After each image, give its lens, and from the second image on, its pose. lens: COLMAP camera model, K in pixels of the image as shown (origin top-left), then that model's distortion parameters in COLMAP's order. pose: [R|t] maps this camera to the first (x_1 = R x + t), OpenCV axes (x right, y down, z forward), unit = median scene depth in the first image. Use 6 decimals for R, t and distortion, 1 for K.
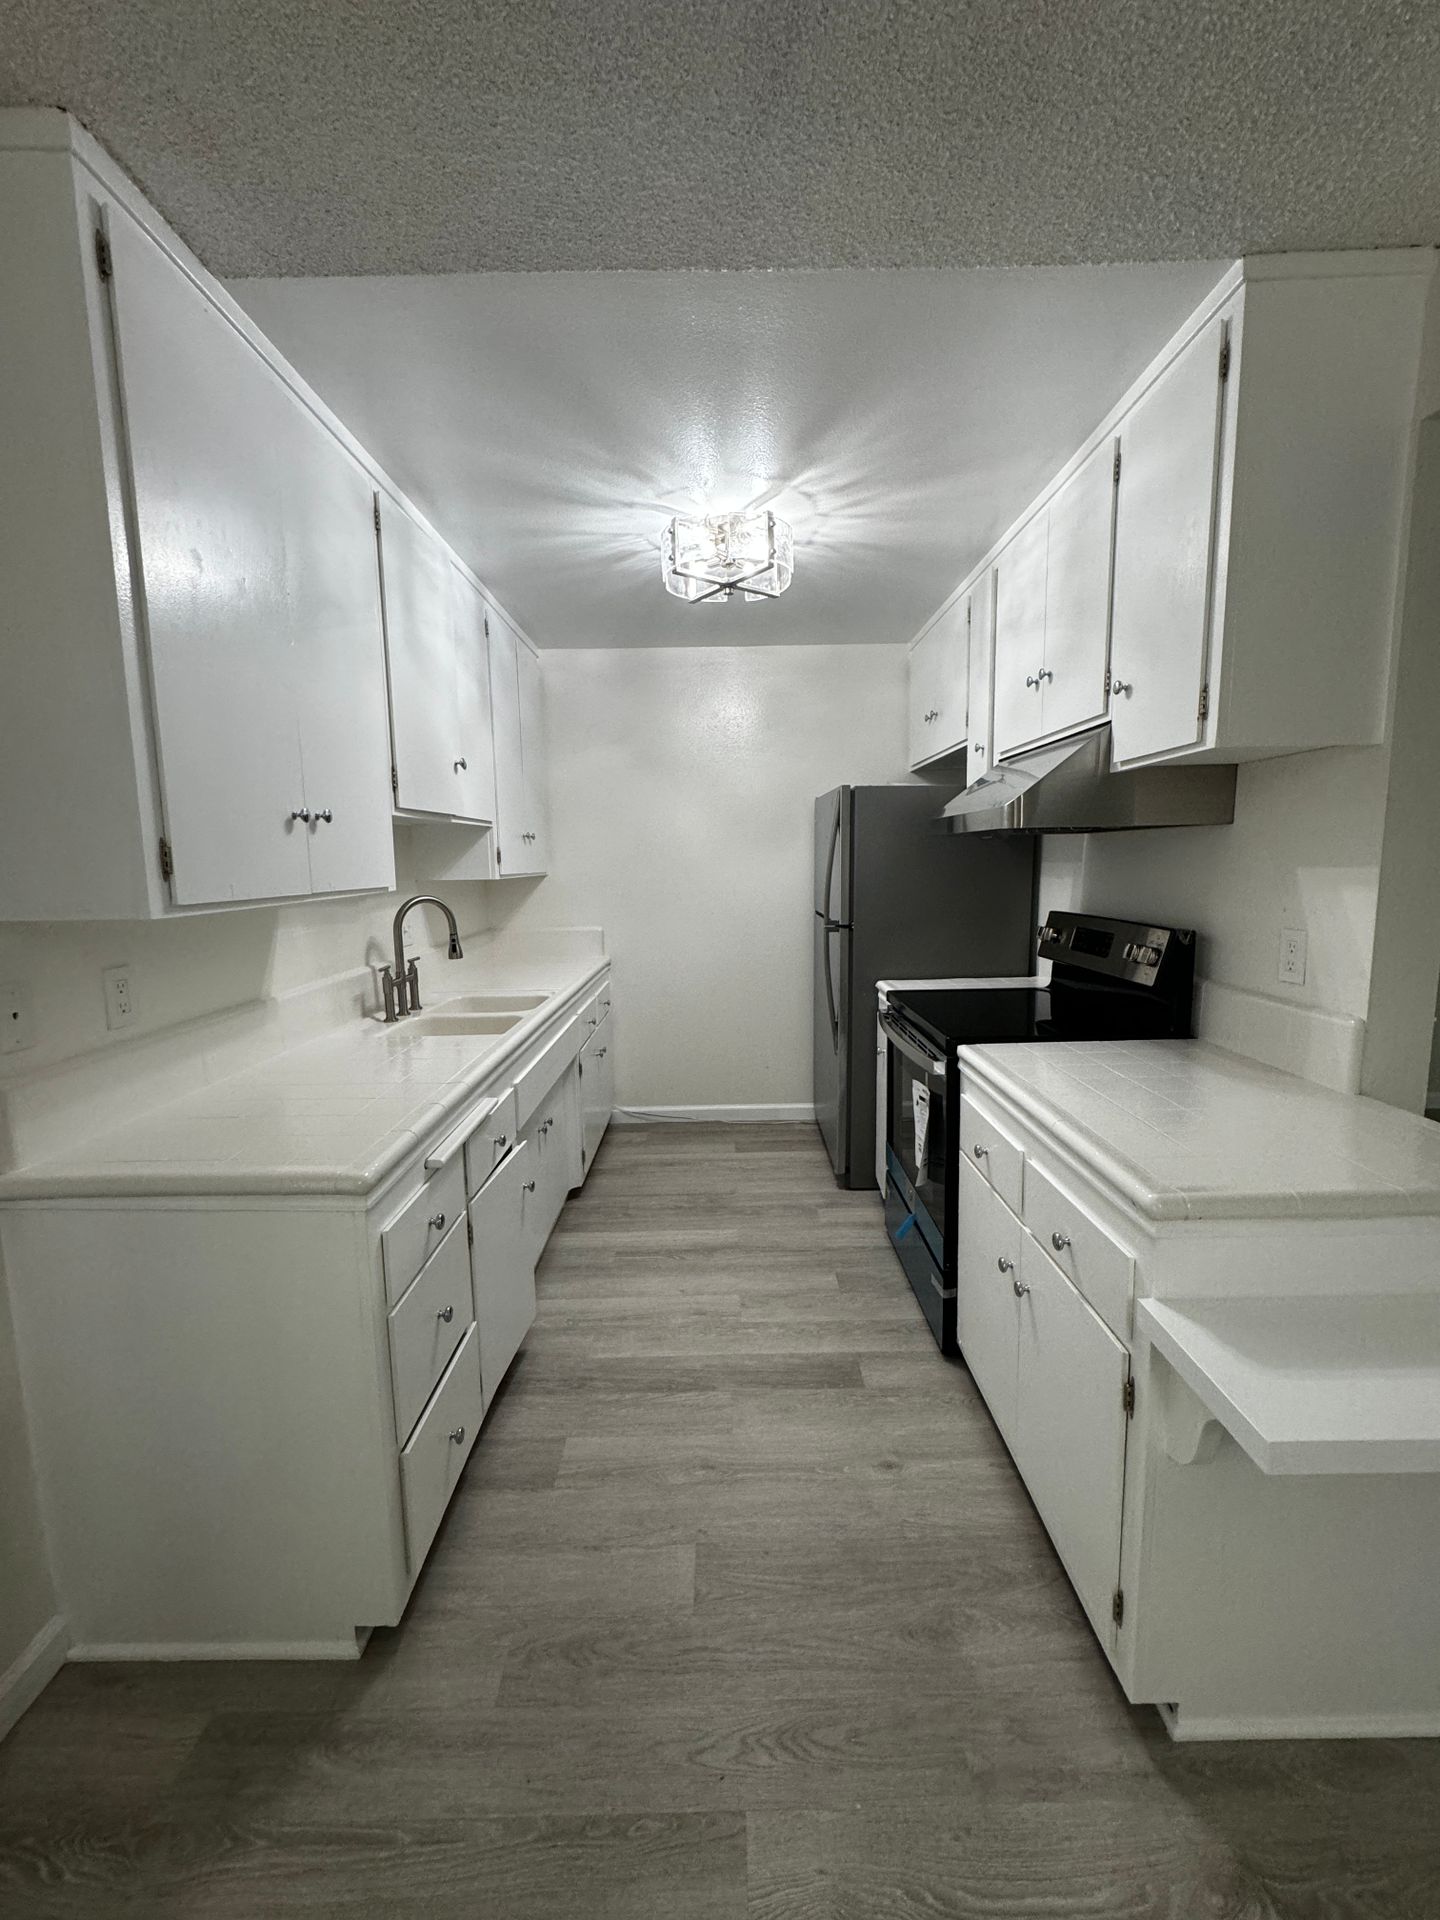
lens RADIAL K [[769.0, 0, 722.1], [0, 769.0, 957.8], [0, 0, 1]] dist [-0.003955, 0.000755]
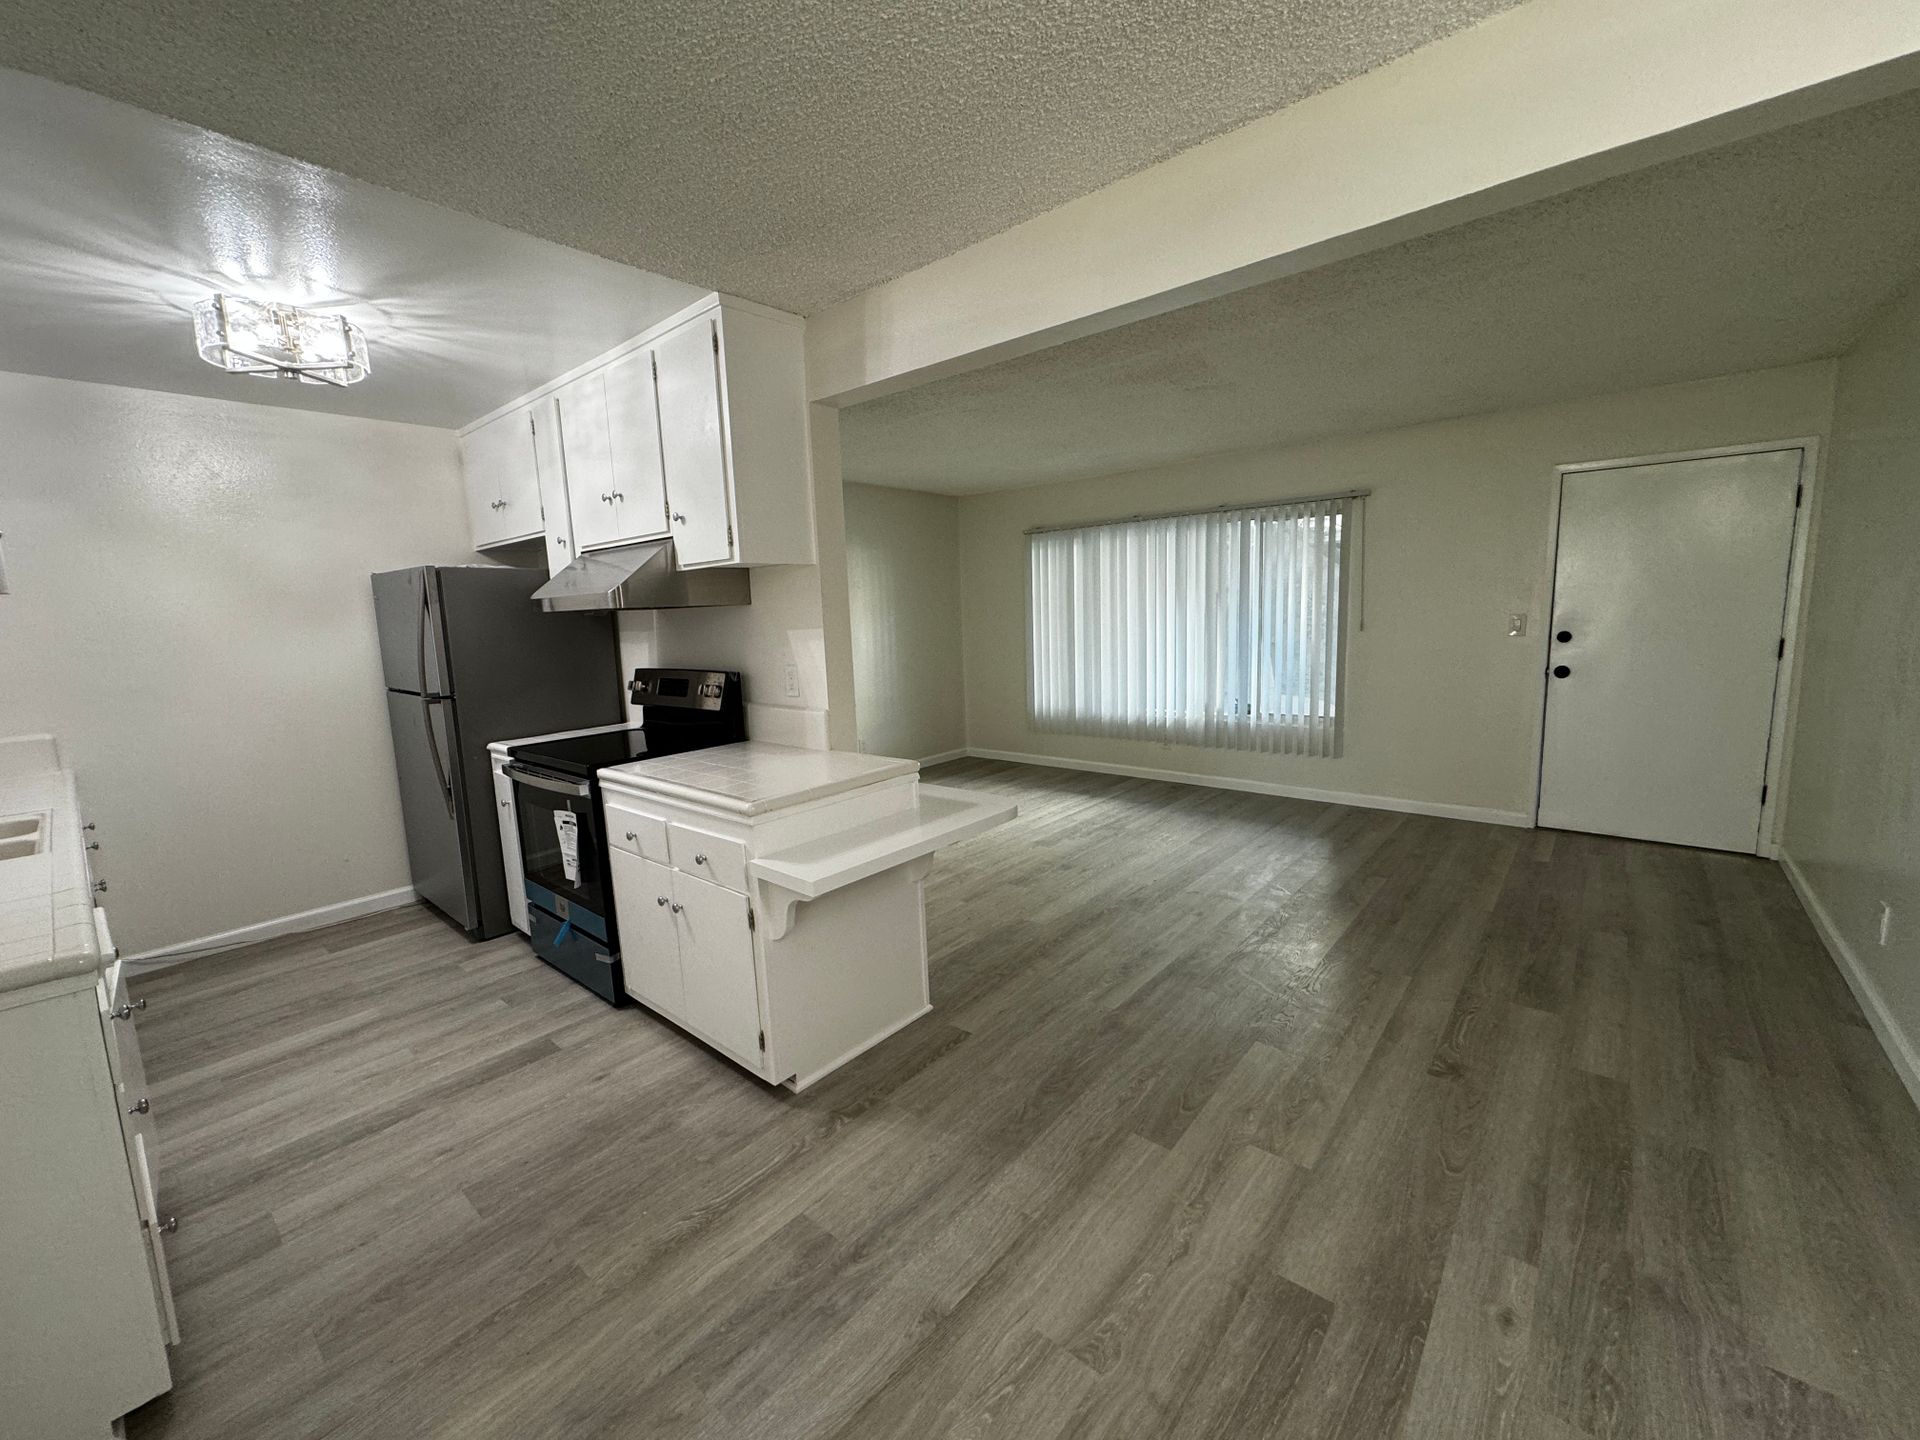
lens RADIAL K [[769.0, 0, 962.6], [0, 769.0, 716.7], [0, 0, 1]] dist [-0.003955, 0.000755]
pose [[0.648025, -0.113496, 0.753115, -0.252312], [0.123732, 0.991386, 0.042937, 0.039761], [-0.751501, 0.065360, 0.656486, -0.330399]]
